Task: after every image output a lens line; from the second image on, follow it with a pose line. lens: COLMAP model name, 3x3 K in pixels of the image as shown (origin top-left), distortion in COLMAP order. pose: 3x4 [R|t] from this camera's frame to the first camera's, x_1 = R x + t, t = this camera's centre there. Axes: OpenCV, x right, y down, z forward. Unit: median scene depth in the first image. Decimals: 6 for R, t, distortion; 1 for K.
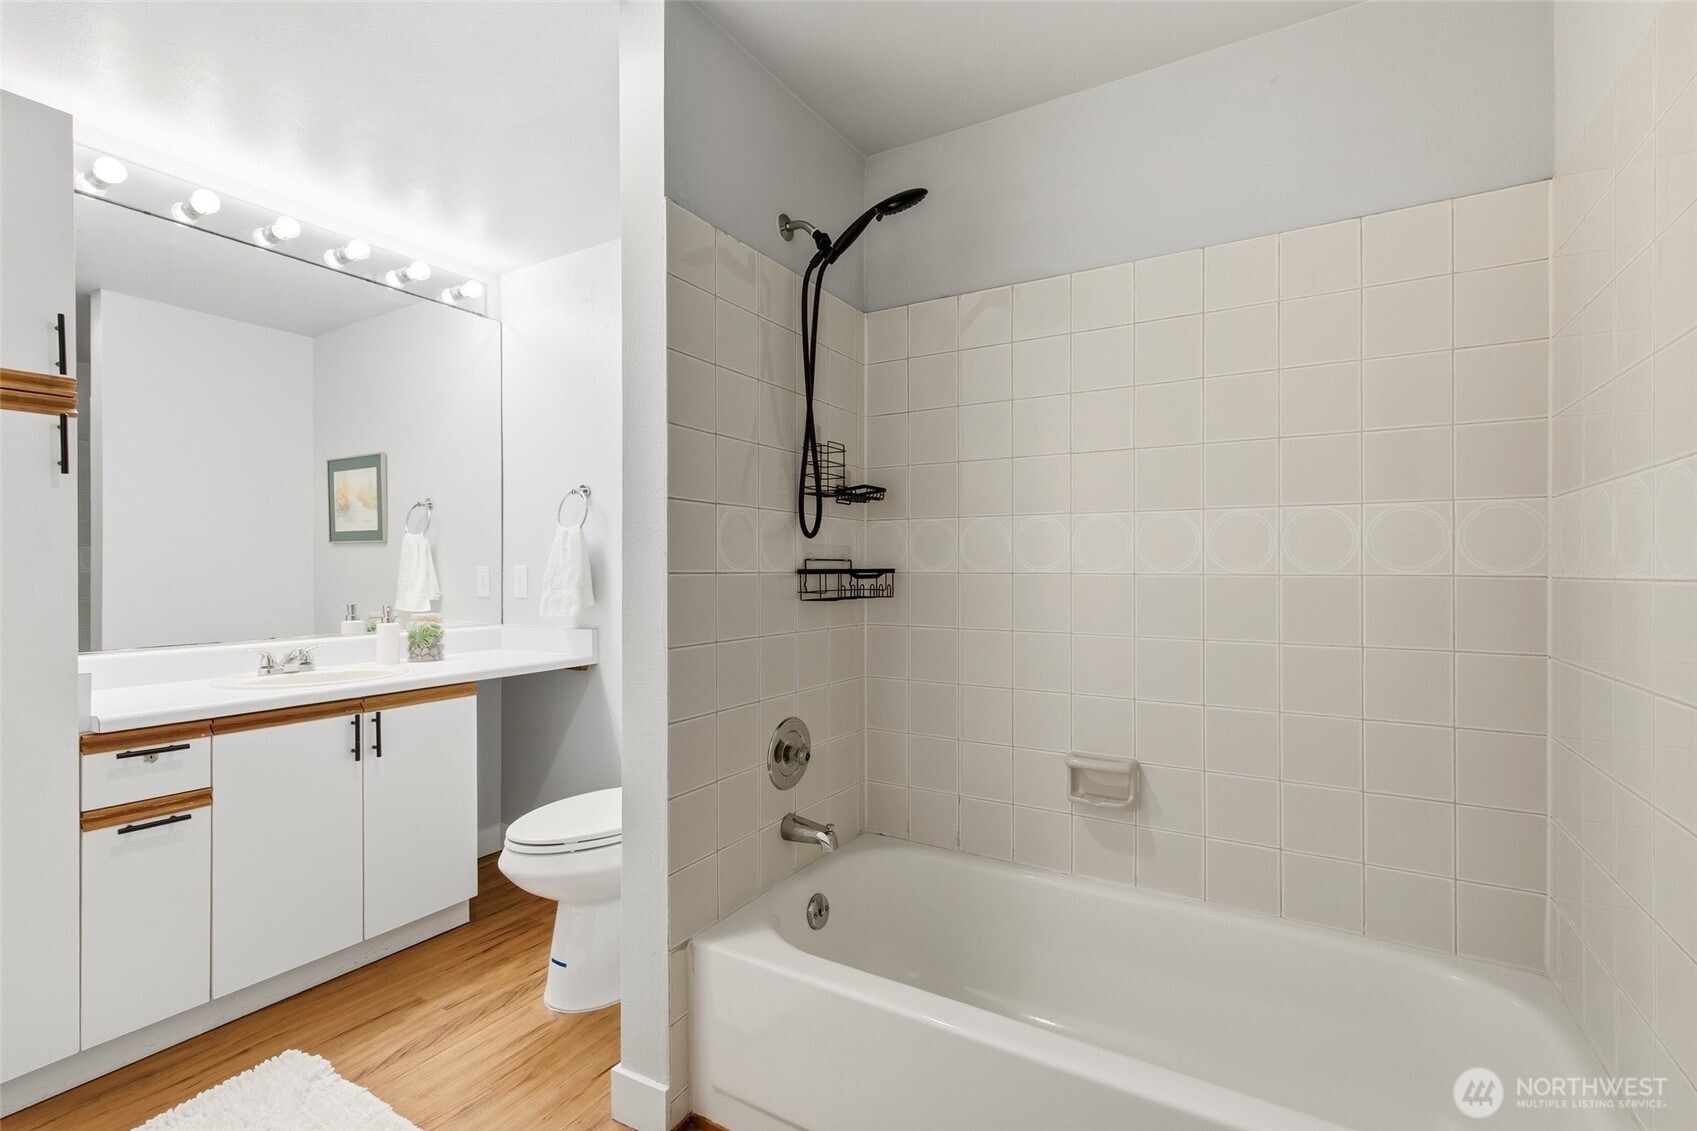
lens RADIAL K [[761.0, 0, 850.9], [0, 761.0, 568.0], [0, 0, 1]] dist [-0.002647, -0.000085]
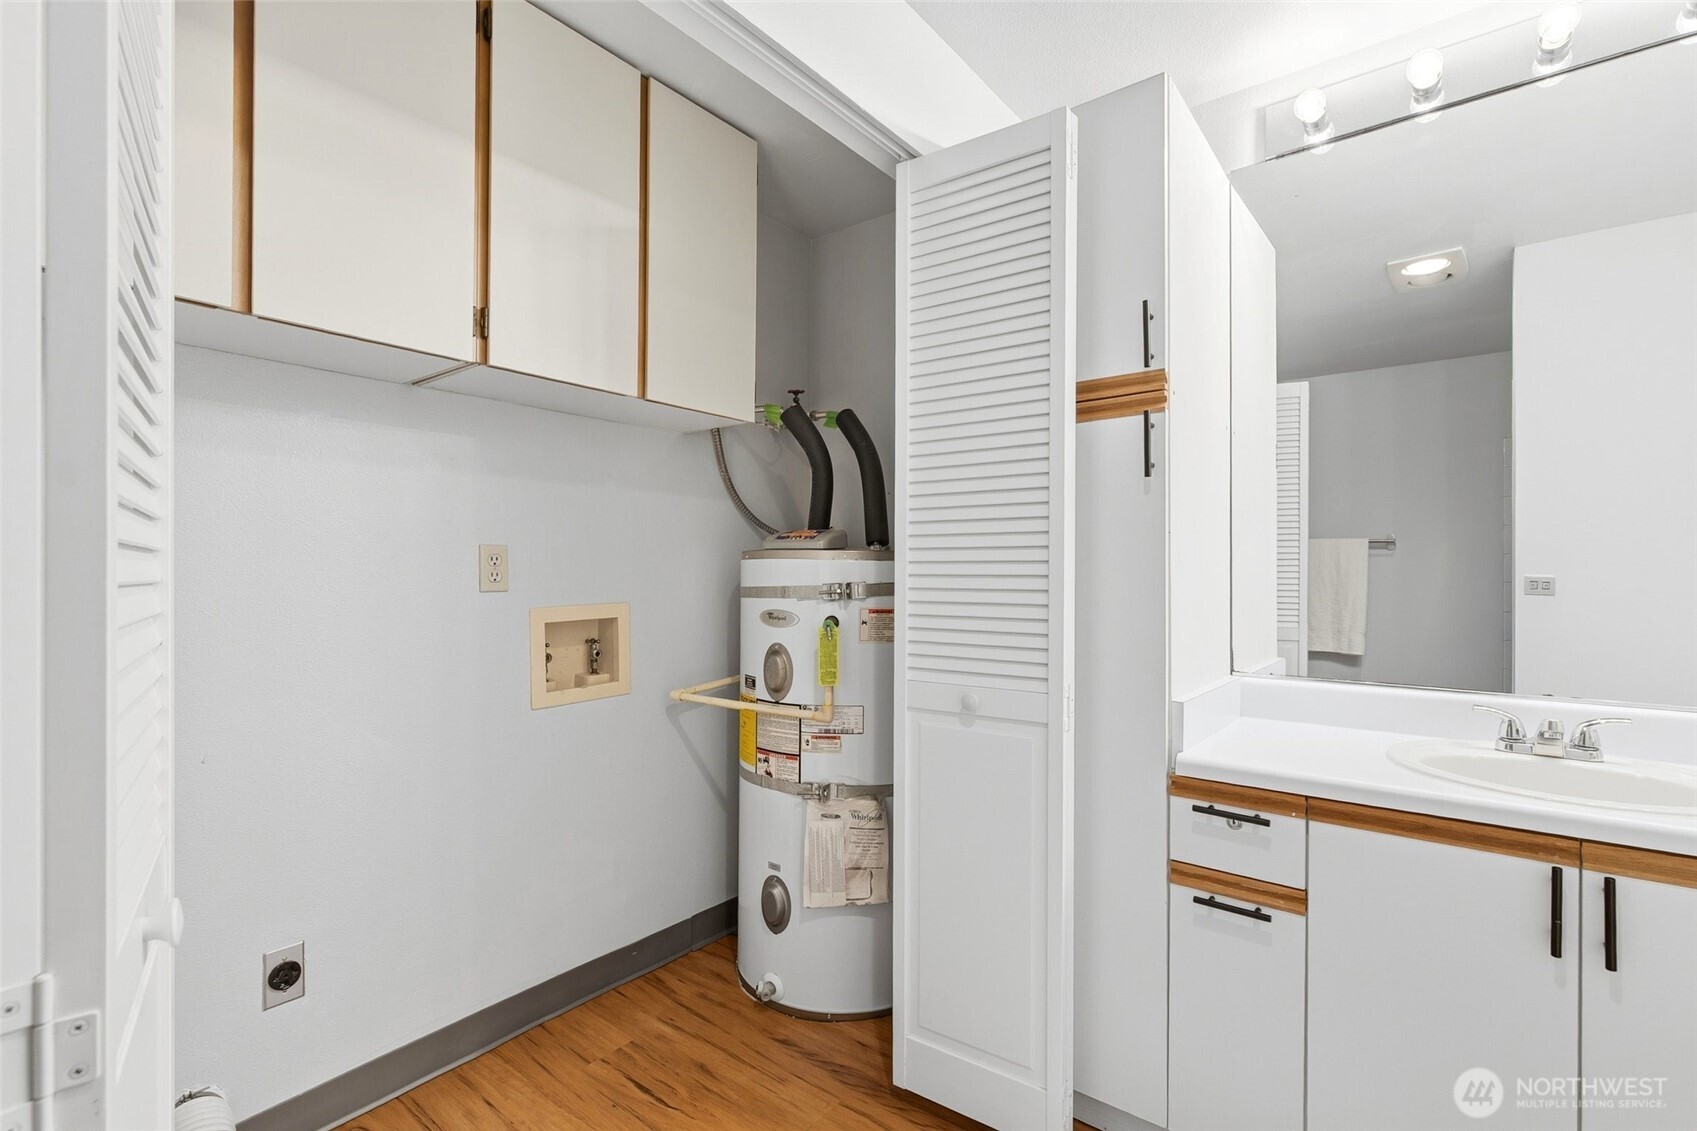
lens RADIAL K [[789.6, 0, 849.4], [0, 789.6, 571.0], [0, 0, 1]] dist [0.000338, -0.000066]
pose [[-0.115192, 0.006522, -0.993322, -0.041698], [-0.006750, 0.999950, 0.007348, -0.011551], [0.993320, 0.007552, -0.115142, 0.491682]]
